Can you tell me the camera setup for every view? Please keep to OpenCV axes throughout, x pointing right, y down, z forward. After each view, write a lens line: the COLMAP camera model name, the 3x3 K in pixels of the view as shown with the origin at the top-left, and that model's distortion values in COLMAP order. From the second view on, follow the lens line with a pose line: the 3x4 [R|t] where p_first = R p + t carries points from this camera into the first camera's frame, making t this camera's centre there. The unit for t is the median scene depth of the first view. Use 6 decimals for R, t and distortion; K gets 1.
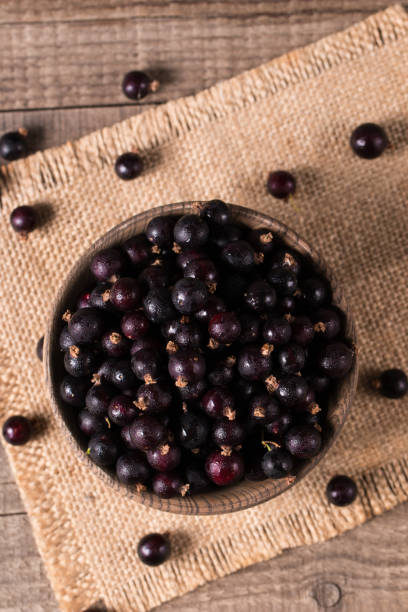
lens RADIAL K [[2654.6, 0, 173.1], [0, 2654.6, 325.3], [0, 0, 1]] dist [0.229919, 0.000000]
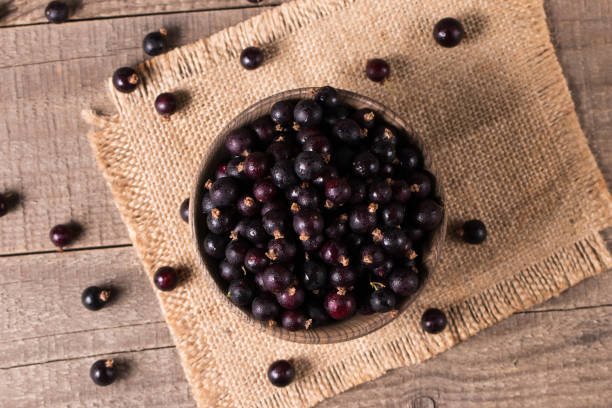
lens RADIAL K [[2654.6, 0, 283.4], [0, 2654.6, 177.3], [0, 0, 1]] dist [0.229919, 0.000000]
pose [[0.999280, -0.025664, 0.027938, -0.037629], [0.025448, 0.999644, 0.008041, -0.015003], [-0.028135, -0.007325, 0.999577, -0.213249]]
